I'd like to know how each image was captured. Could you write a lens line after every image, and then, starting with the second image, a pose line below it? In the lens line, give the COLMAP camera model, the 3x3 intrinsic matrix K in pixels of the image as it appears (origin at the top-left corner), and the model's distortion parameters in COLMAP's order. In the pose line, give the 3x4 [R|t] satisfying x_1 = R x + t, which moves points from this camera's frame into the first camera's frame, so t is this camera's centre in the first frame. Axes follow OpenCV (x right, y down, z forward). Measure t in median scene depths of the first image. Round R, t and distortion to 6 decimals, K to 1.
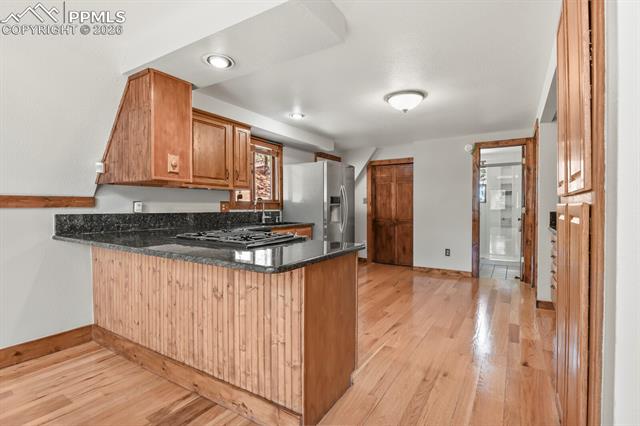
lens RADIAL K [[310.5, 0, 320.0], [0, 310.5, 210.2], [0, 0, 1]] dist [-0.004408, -0.004364]
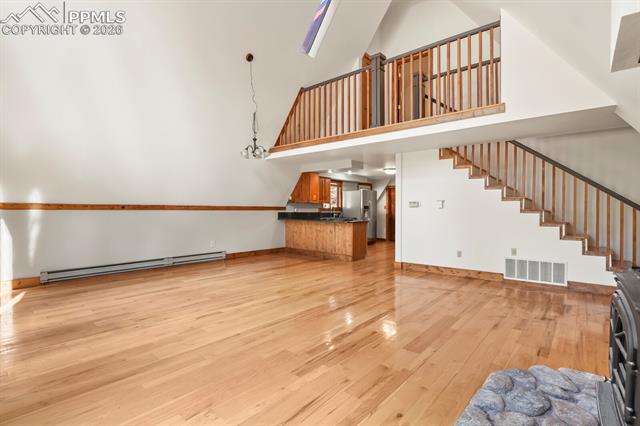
lens RADIAL K [[310.5, 0, 319.7], [0, 310.5, 211.6], [0, 0, 1]] dist [-0.004408, -0.004364]
pose [[0.988933, 0.007807, -0.148158, 0.054109], [-0.008822, 0.999942, -0.006195, 0.014150], [0.148101, 0.007433, 0.988944, -1.364261]]
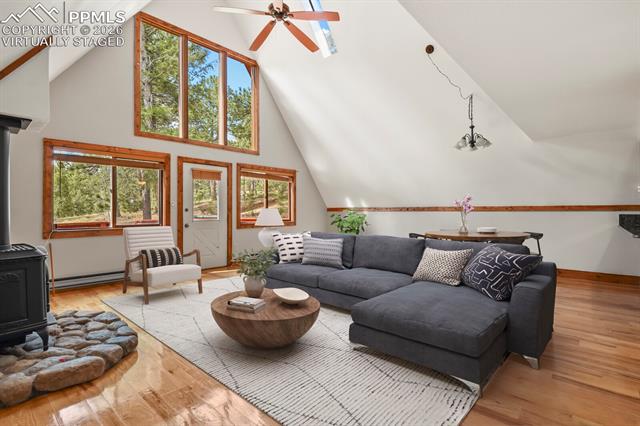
lens RADIAL K [[310.5, 0, 321.6], [0, 310.5, 212.5], [0, 0, 1]] dist [-0.004408, -0.004364]
pose [[-0.165720, 0.008182, -0.986139, 0.854930], [-0.009991, 0.999900, 0.009975, 0.000666], [0.986122, 0.011506, -0.165622, -0.340347]]
